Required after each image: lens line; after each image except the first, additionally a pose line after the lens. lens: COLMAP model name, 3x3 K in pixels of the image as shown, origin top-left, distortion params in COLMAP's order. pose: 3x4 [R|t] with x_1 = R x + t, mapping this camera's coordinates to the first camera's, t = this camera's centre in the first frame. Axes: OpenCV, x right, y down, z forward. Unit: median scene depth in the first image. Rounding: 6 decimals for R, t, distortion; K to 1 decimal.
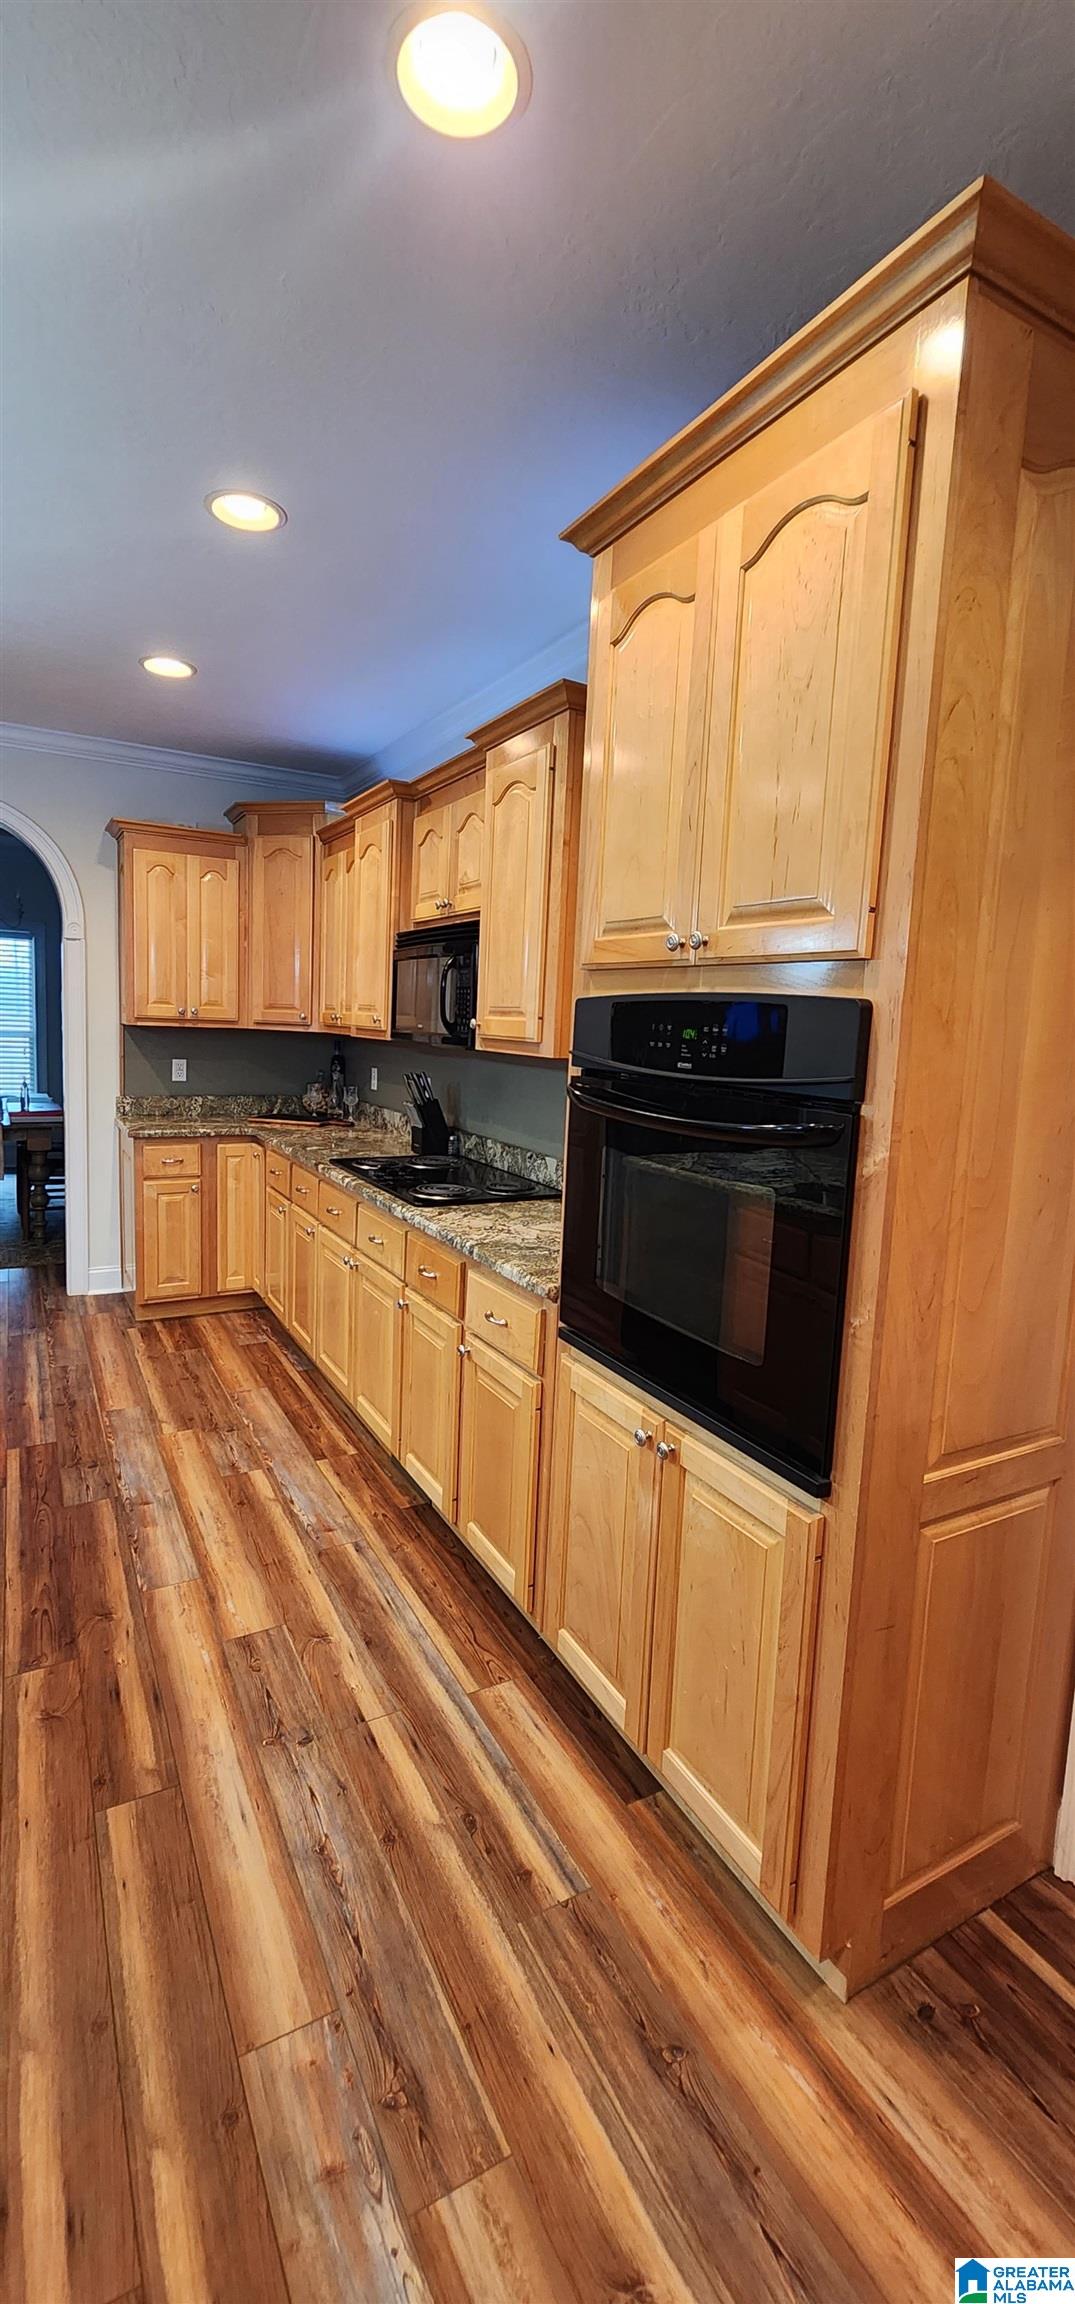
lens RADIAL K [[949.4, 0, 538.1], [0, 949.4, 1134.4], [0, 0, 1]] dist [0.000002, 0.000005]
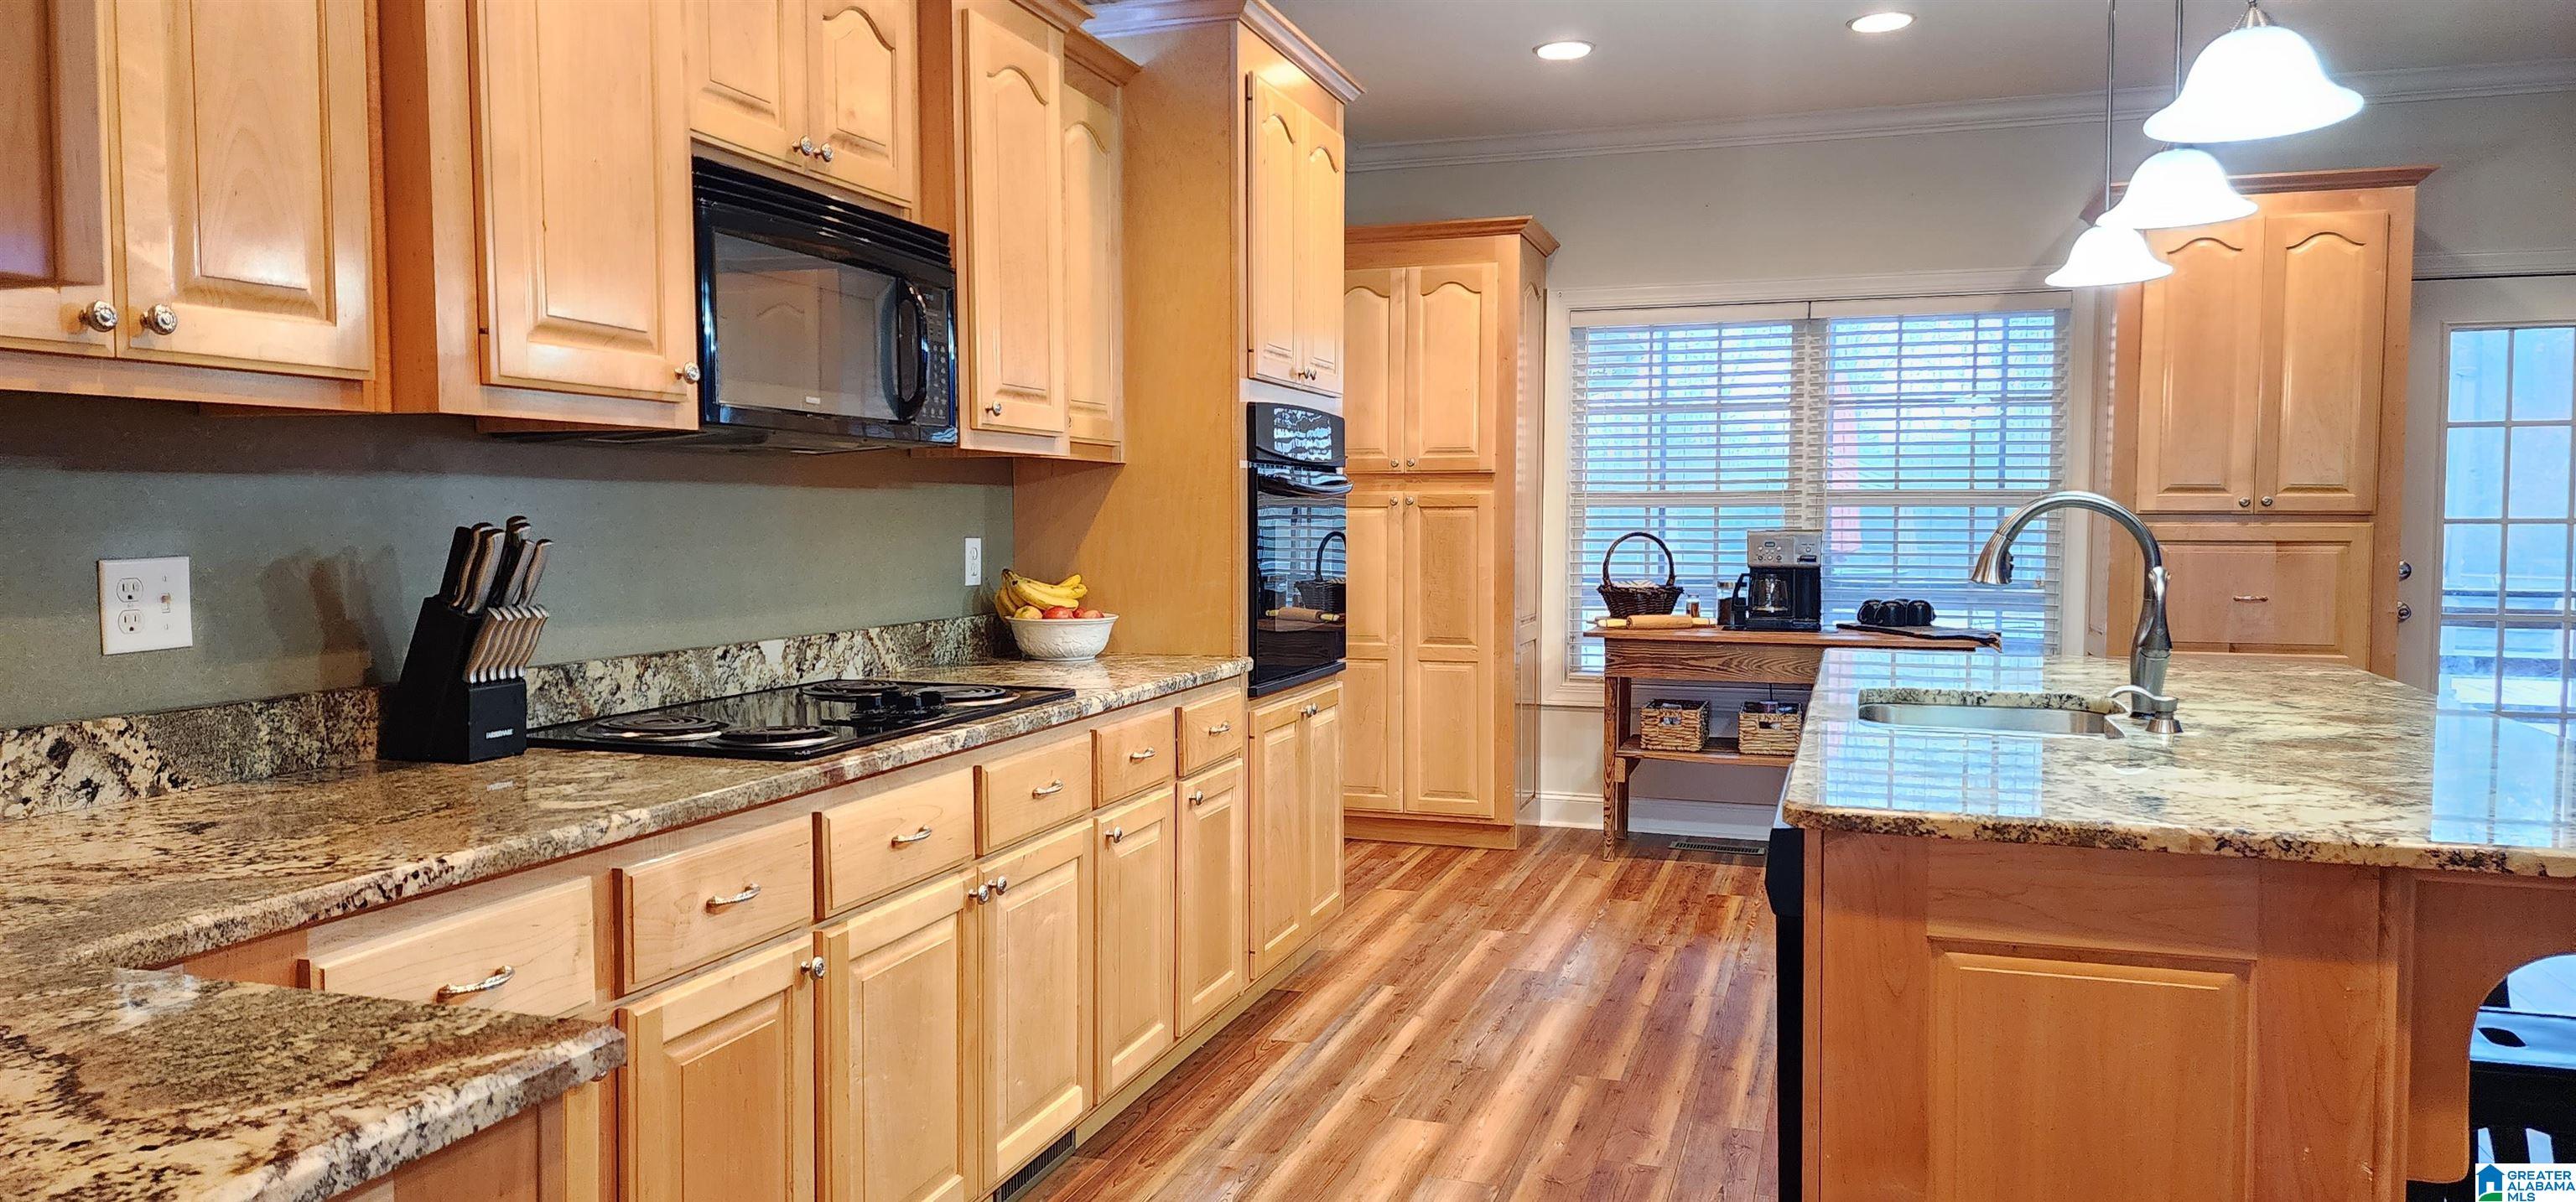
lens RADIAL K [[1702.9, 0, 1288.0], [0, 1702.9, 601.0], [0, 0, 1]] dist [0.037072, -0.001778]
pose [[-0.680095, -0.070797, 0.729698, -1.218172], [0.068506, 0.984834, 0.159401, -0.181168], [-0.729916, 0.158396, -0.664931, 1.894092]]
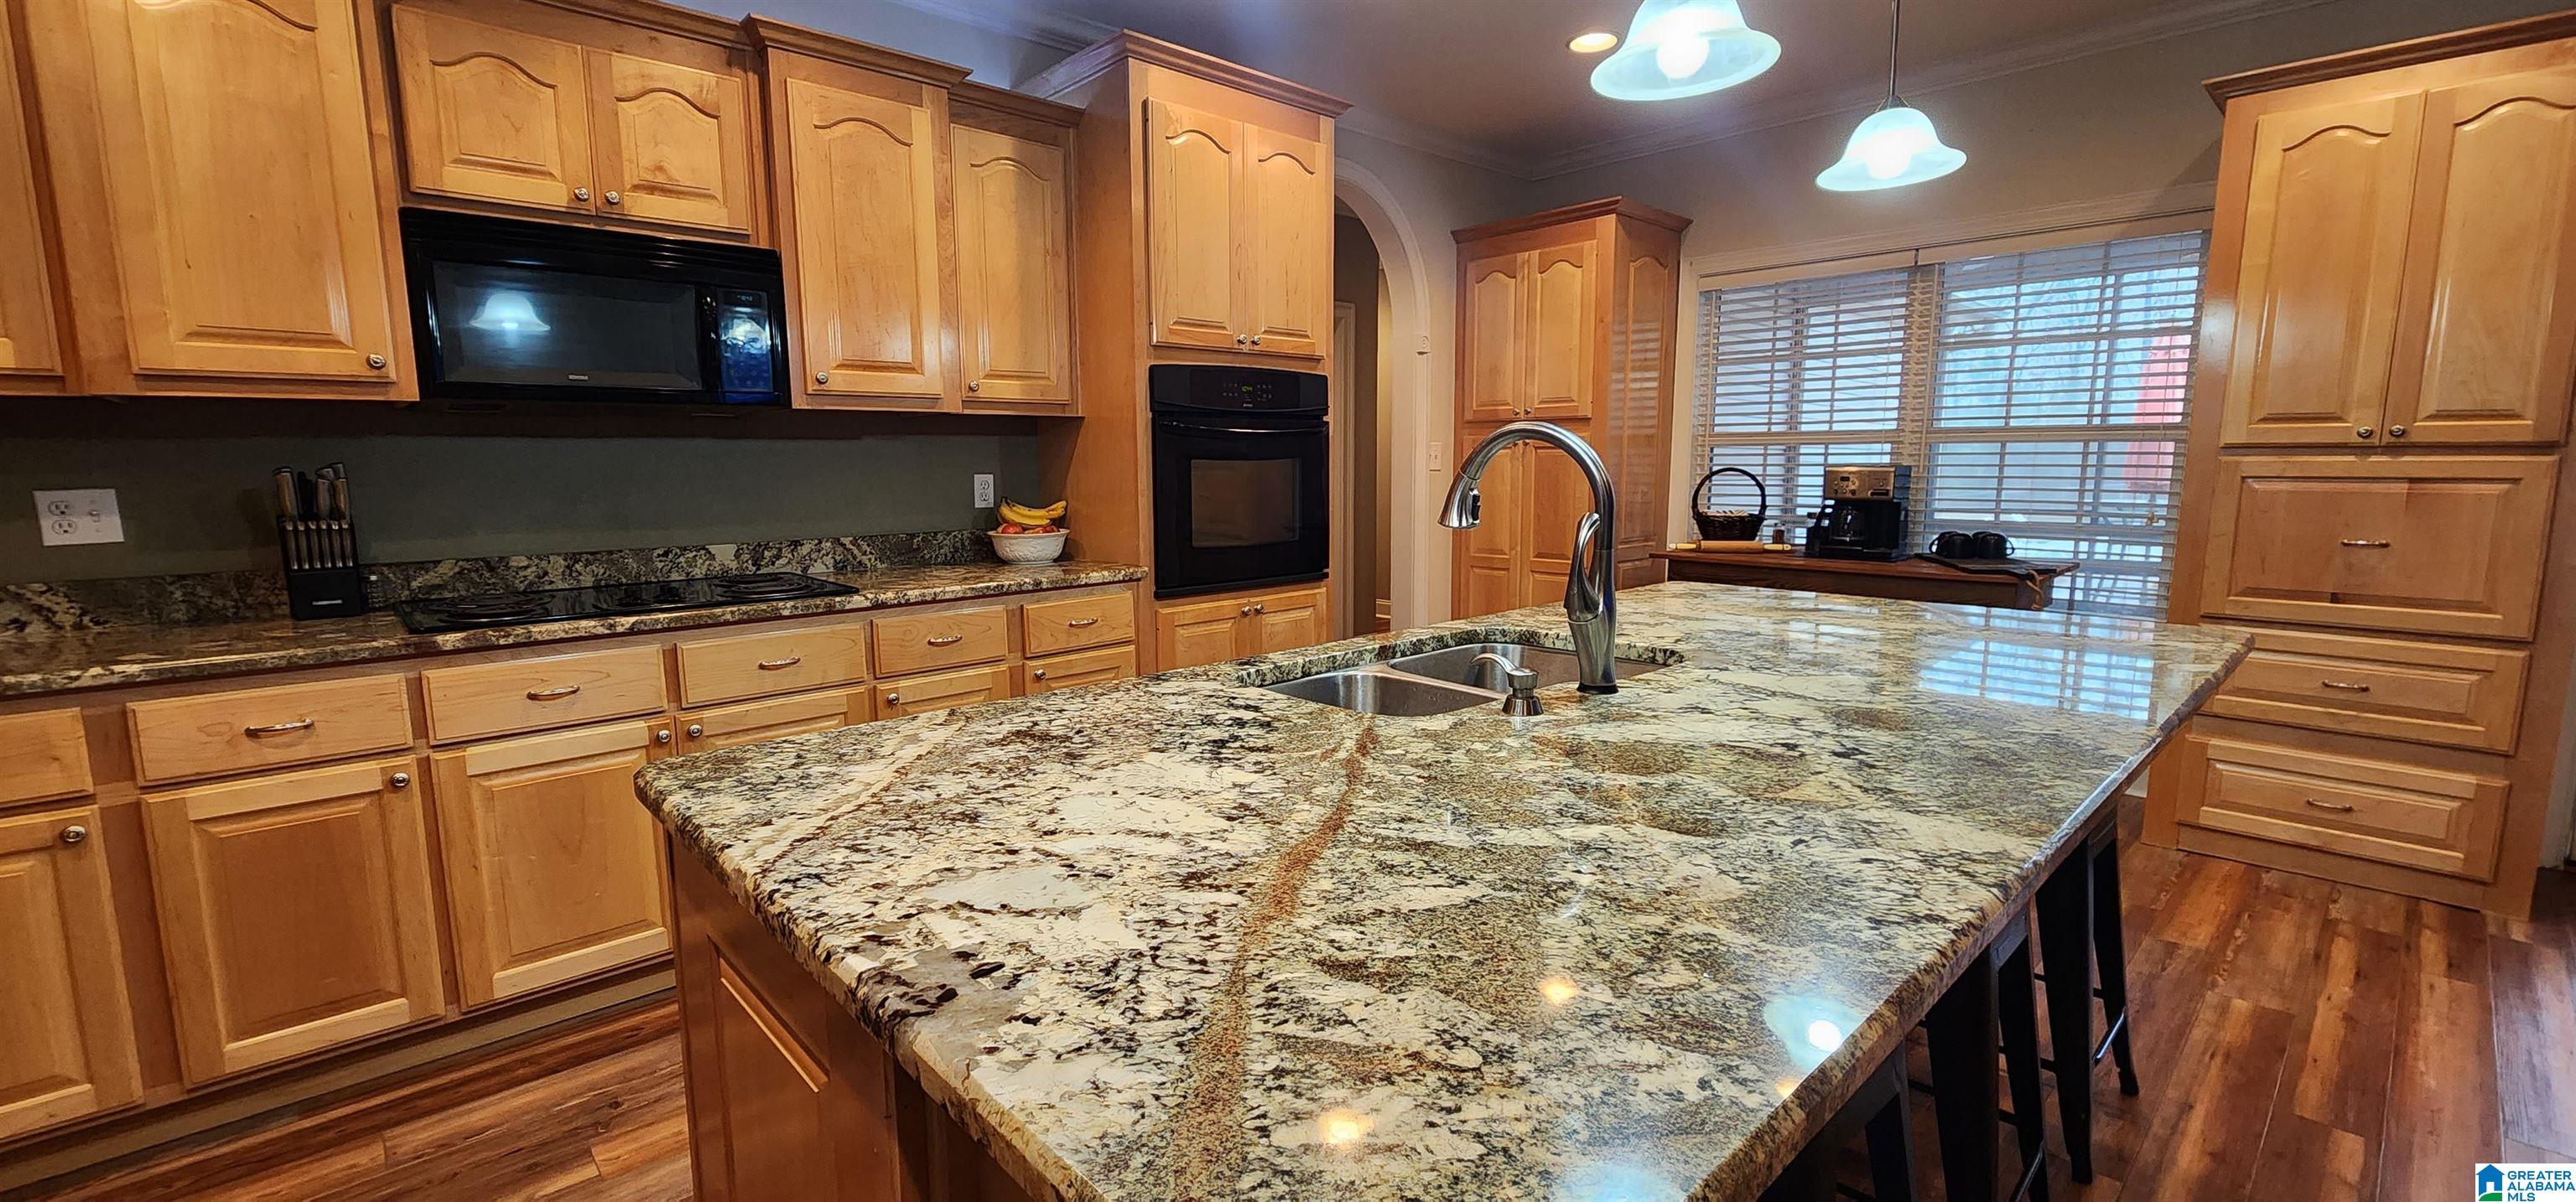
lens RADIAL K [[1061.2, 0, 1260.2], [0, 1061.2, 593.7], [0, 0, 1]] dist [0.000002, 0.000005]
pose [[-0.233131, -0.154948, 0.960021, -1.300987], [0.120916, 0.974944, 0.186720, -0.064939], [-0.964898, 0.159612, -0.208554, 0.977980]]
